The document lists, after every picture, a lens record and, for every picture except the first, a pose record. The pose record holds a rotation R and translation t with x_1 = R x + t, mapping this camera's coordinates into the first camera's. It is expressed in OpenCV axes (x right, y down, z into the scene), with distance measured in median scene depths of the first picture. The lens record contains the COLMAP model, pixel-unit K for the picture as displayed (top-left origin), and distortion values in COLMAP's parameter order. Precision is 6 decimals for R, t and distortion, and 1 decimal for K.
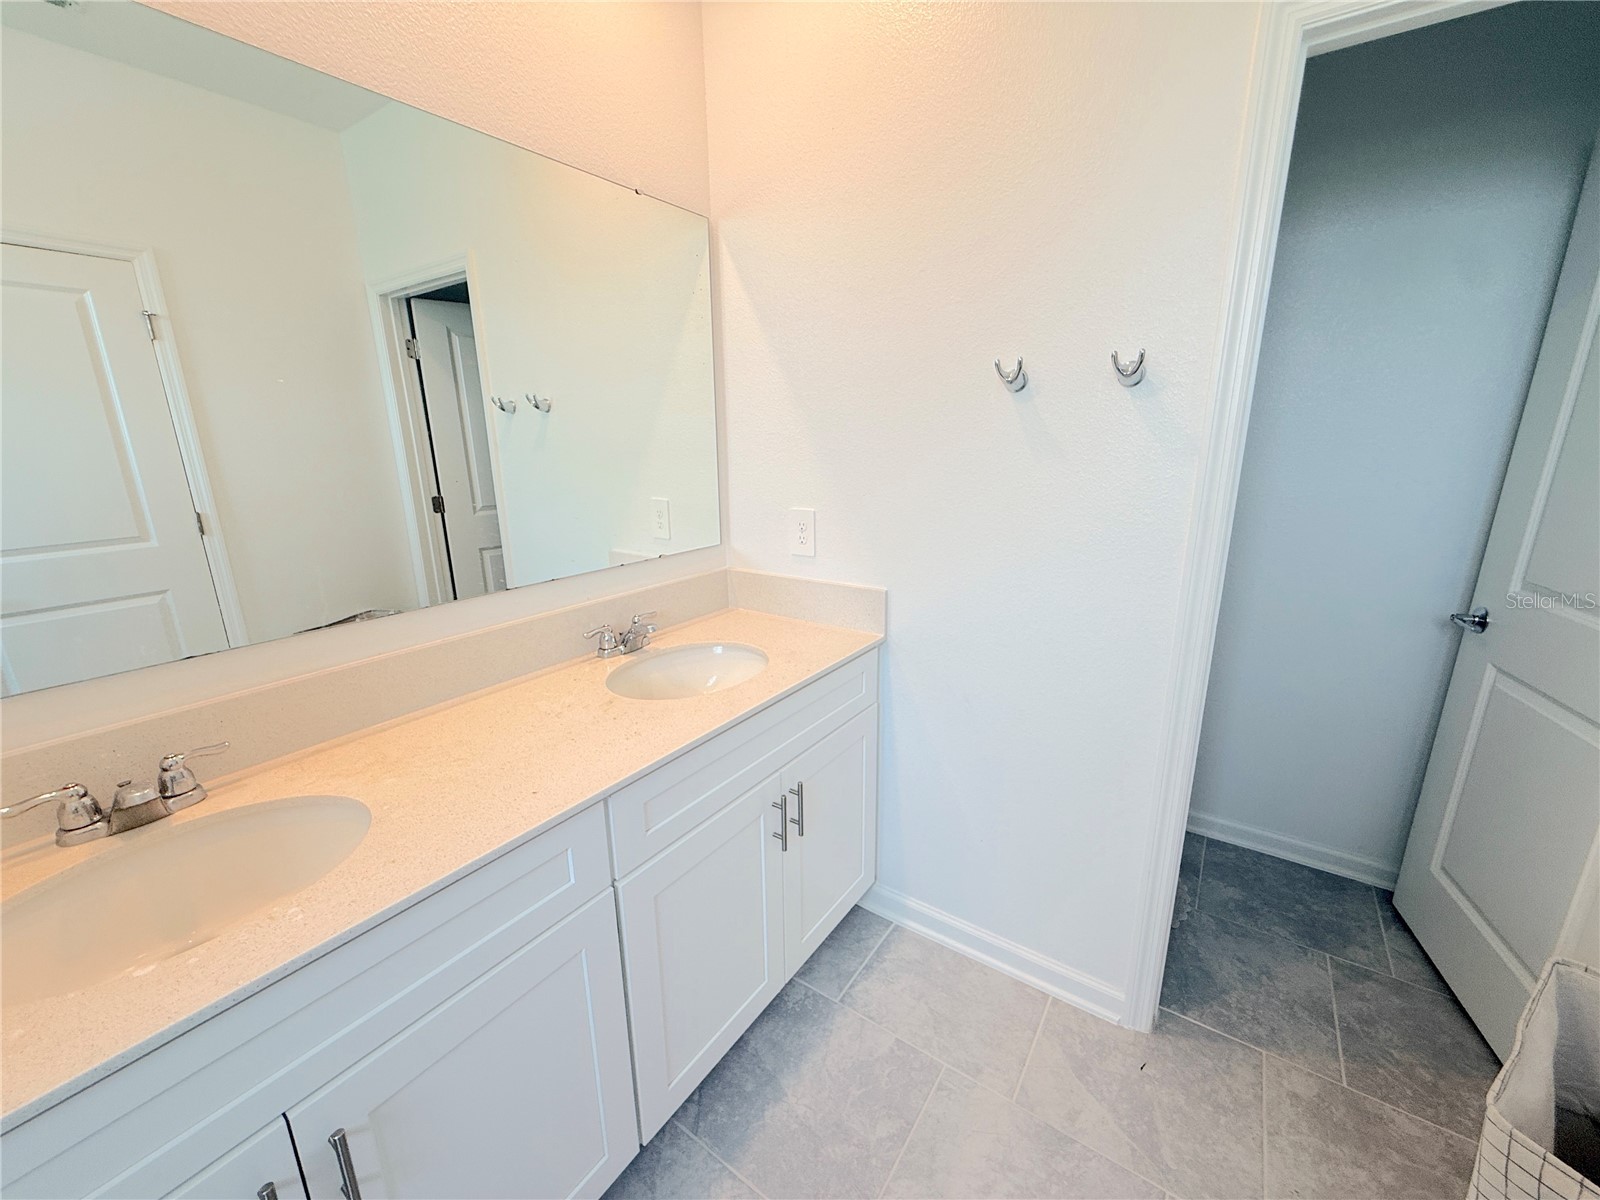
lens RADIAL K [[642.9, 0, 795.8], [0, 642.9, 598.7], [0, 0, 1]] dist [0.000440, 0.000075]
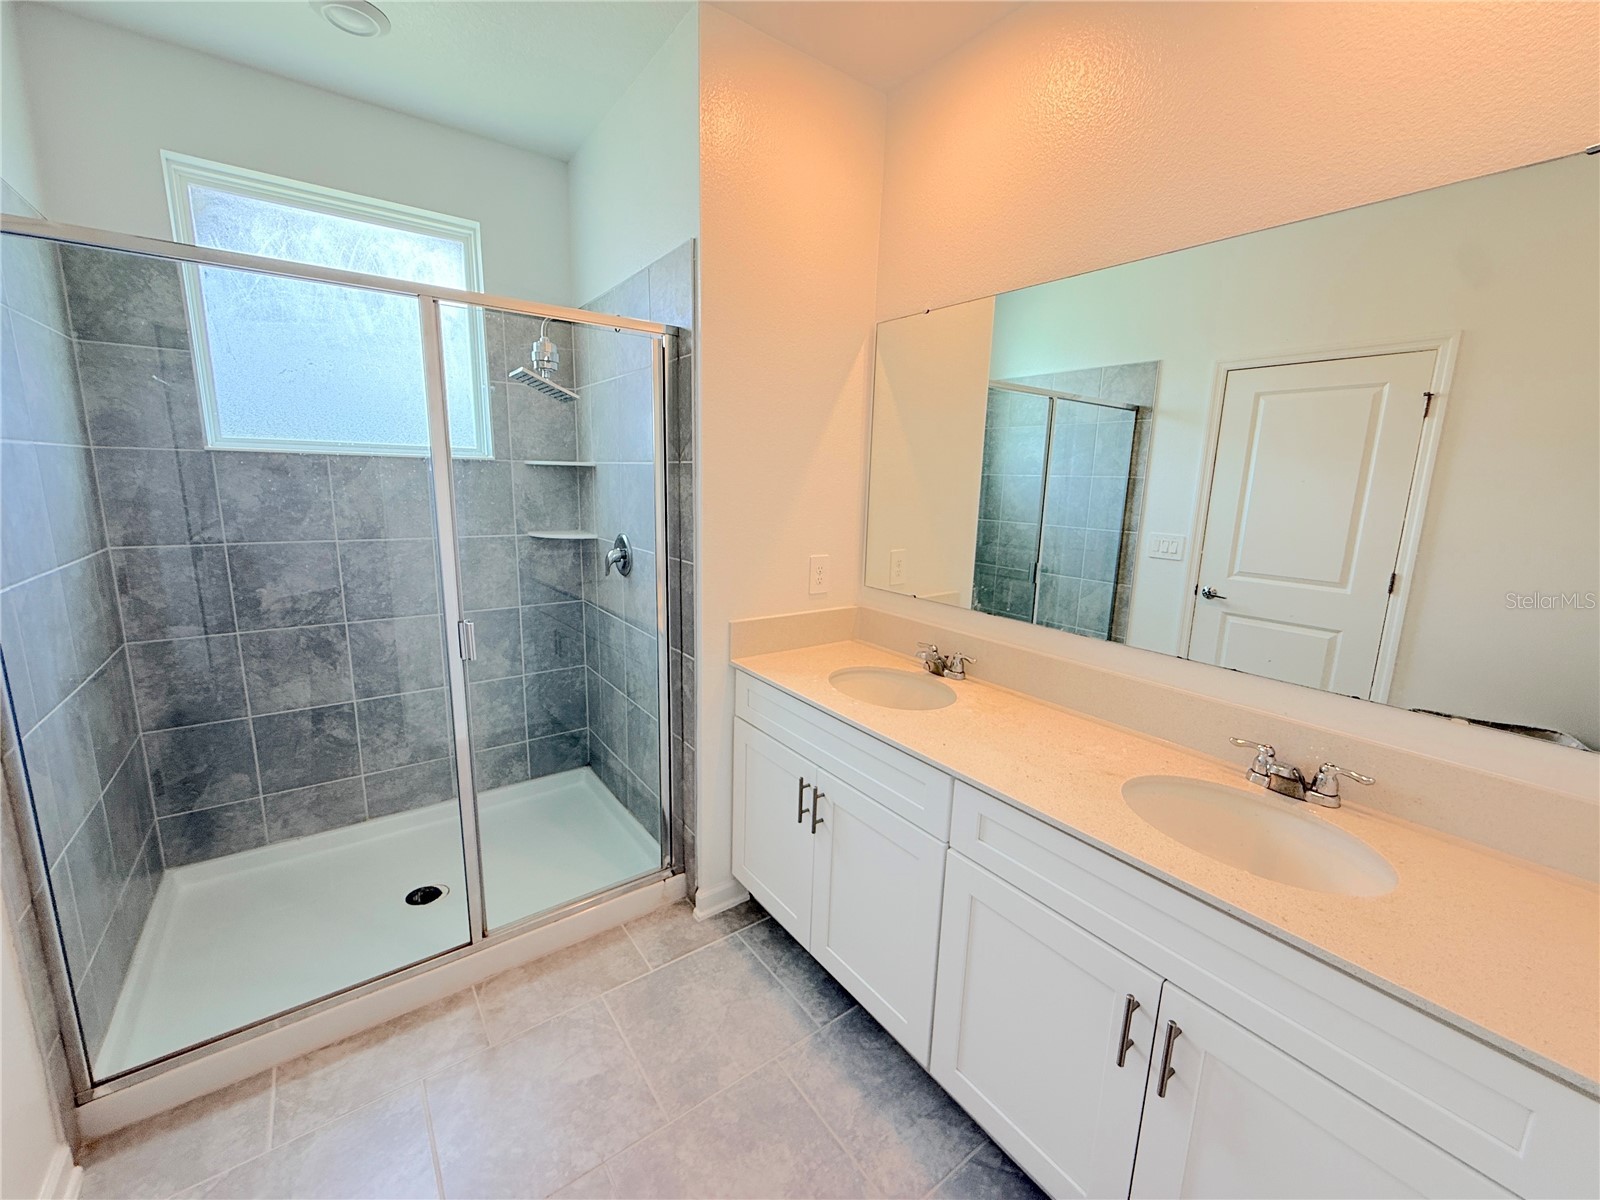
lens RADIAL K [[642.9, 0, 795.8], [0, 642.9, 598.7], [0, 0, 1]] dist [0.000440, 0.000075]
pose [[-0.319012, 0.183248, -0.929866, 0.752355], [-0.259750, 0.926657, 0.271728, -0.238622], [0.911461, 0.328217, -0.248016, 0.697644]]
